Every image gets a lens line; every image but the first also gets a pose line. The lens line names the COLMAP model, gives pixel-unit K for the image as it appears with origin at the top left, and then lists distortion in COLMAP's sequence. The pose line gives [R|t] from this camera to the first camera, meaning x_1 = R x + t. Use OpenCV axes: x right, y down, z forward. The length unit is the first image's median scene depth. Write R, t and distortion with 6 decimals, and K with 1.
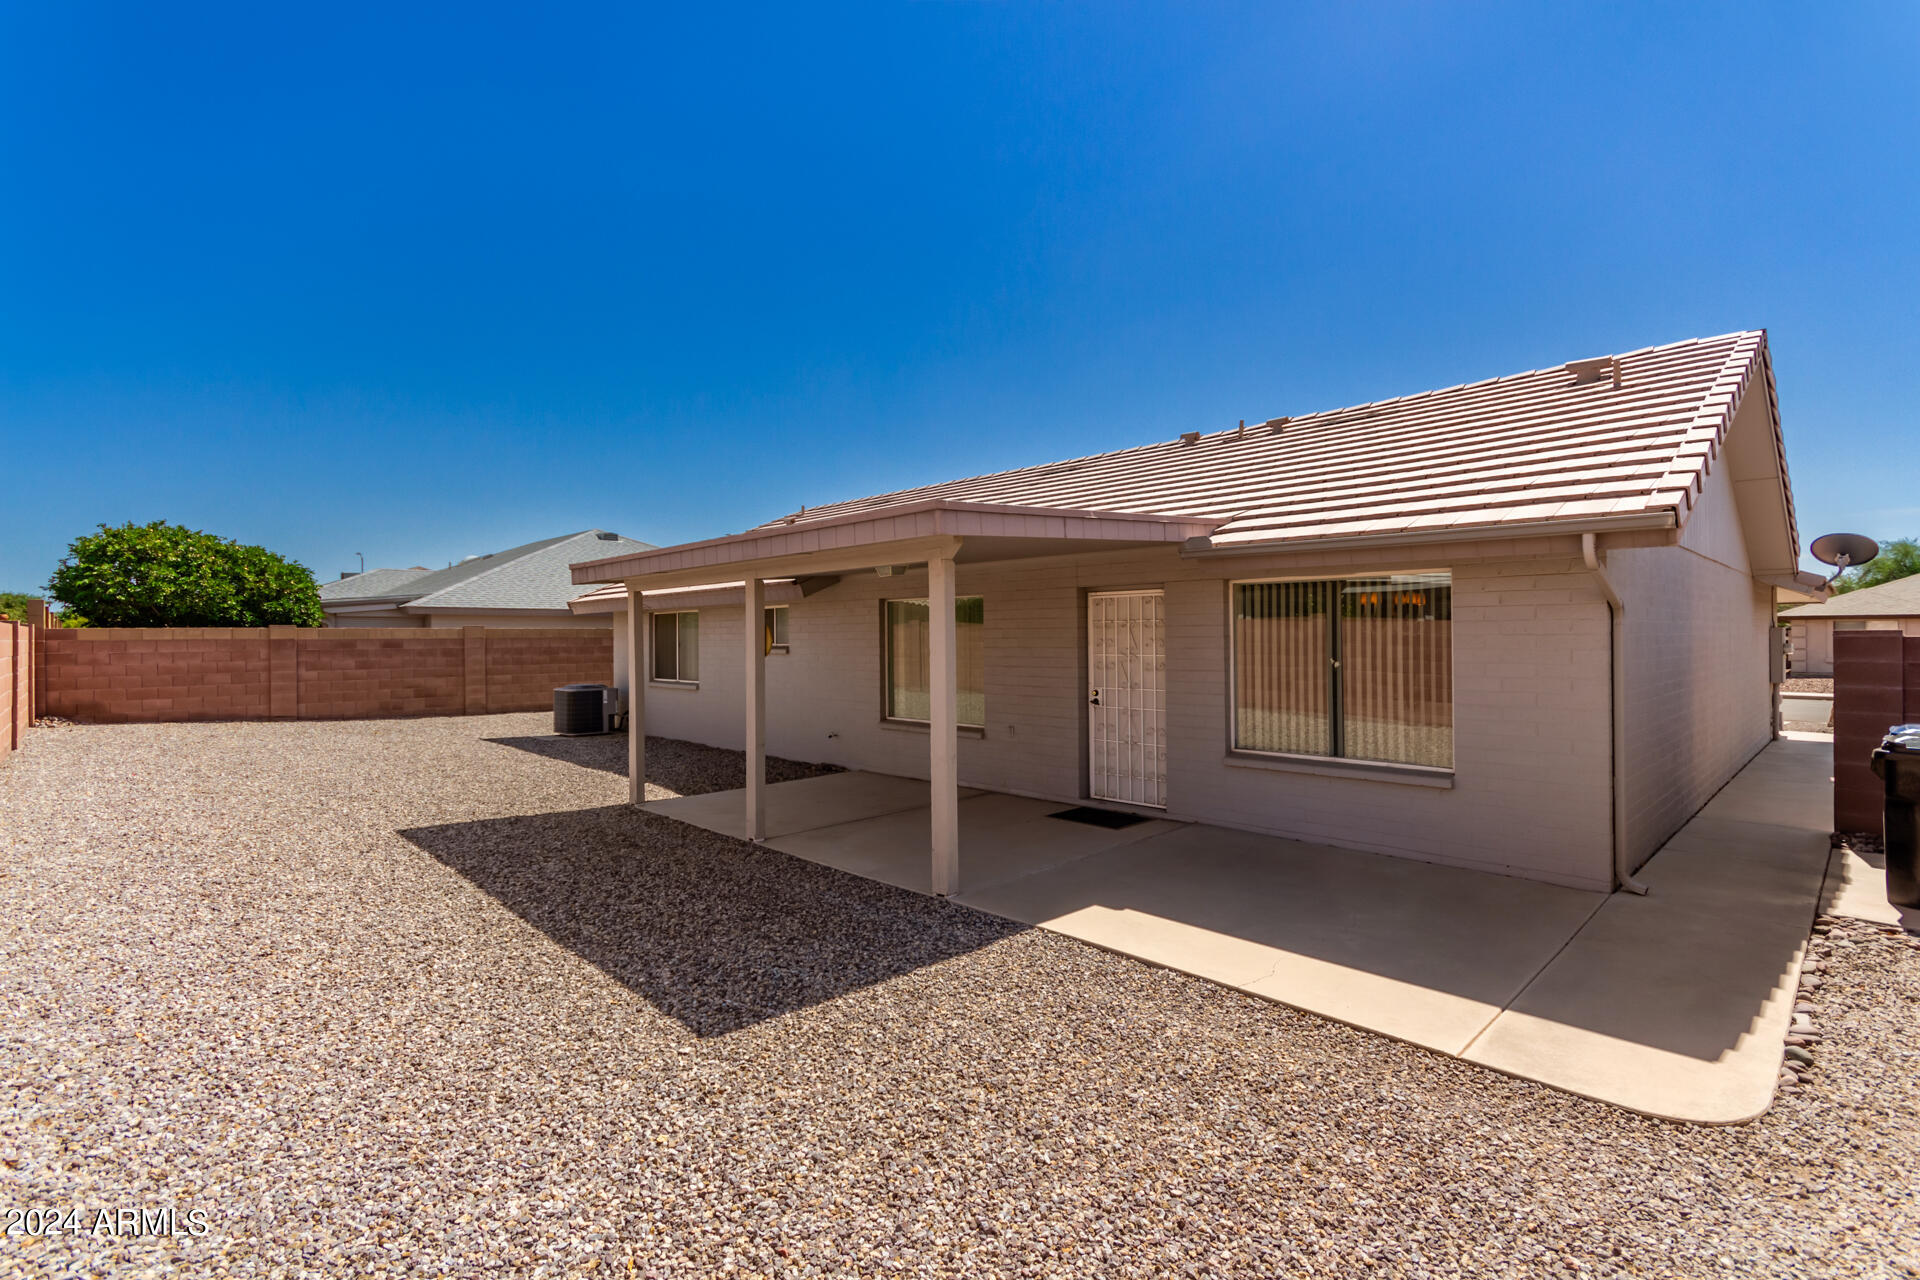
lens RADIAL K [[886.9, 0, 960.4], [0, 886.9, 638.9], [0, 0, 1]] dist [0.012967, 0.000117]
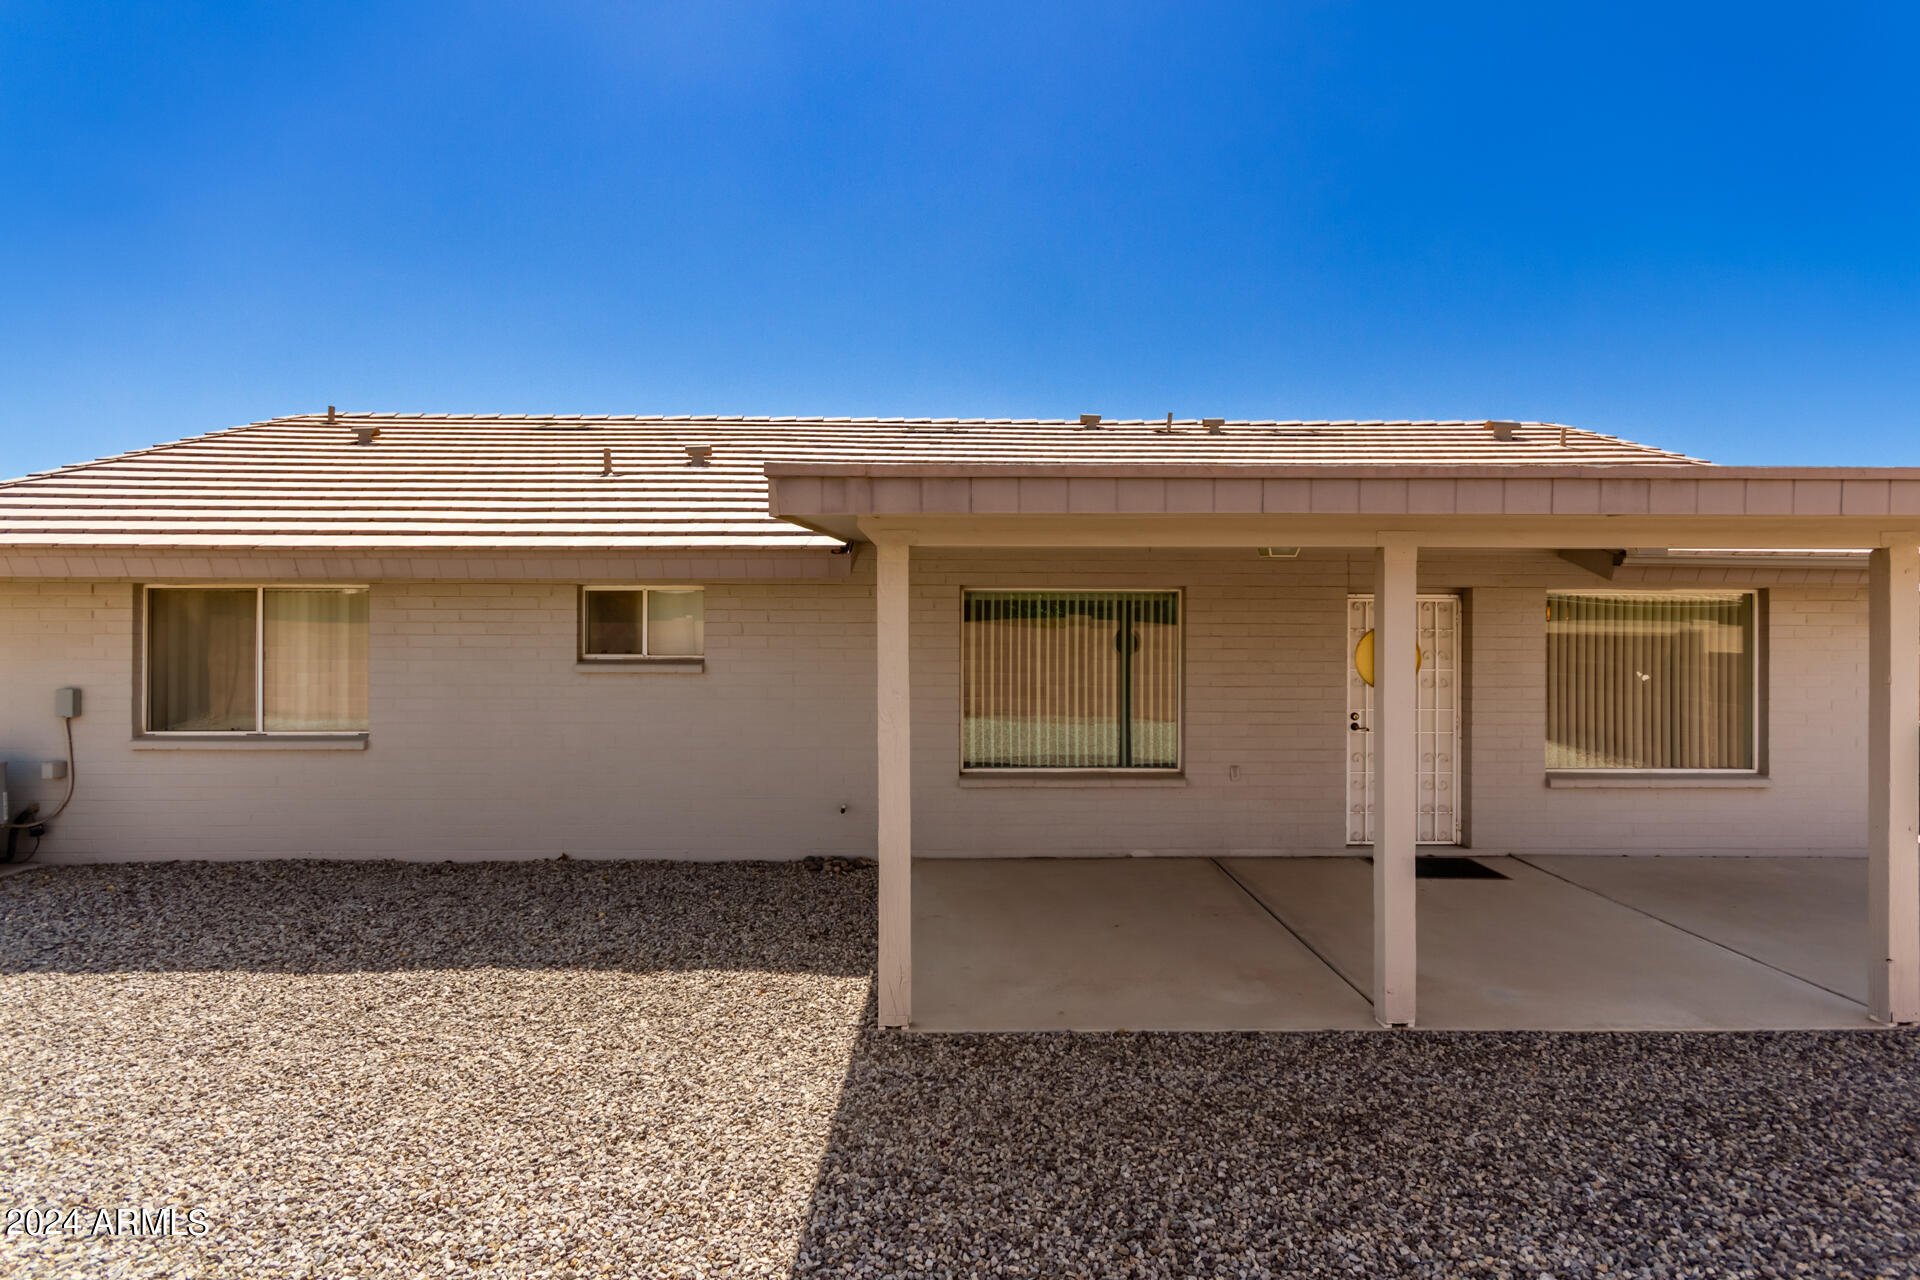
lens RADIAL K [[886.9, 0, 960.0], [0, 886.9, 637.1], [0, 0, 1]] dist [0.012967, 0.000117]
pose [[0.676248, 0.006108, 0.736649, -0.737811], [-0.008161, 0.999966, -0.000800, -0.009128], [-0.736629, -0.005471, 0.676275, 0.743656]]
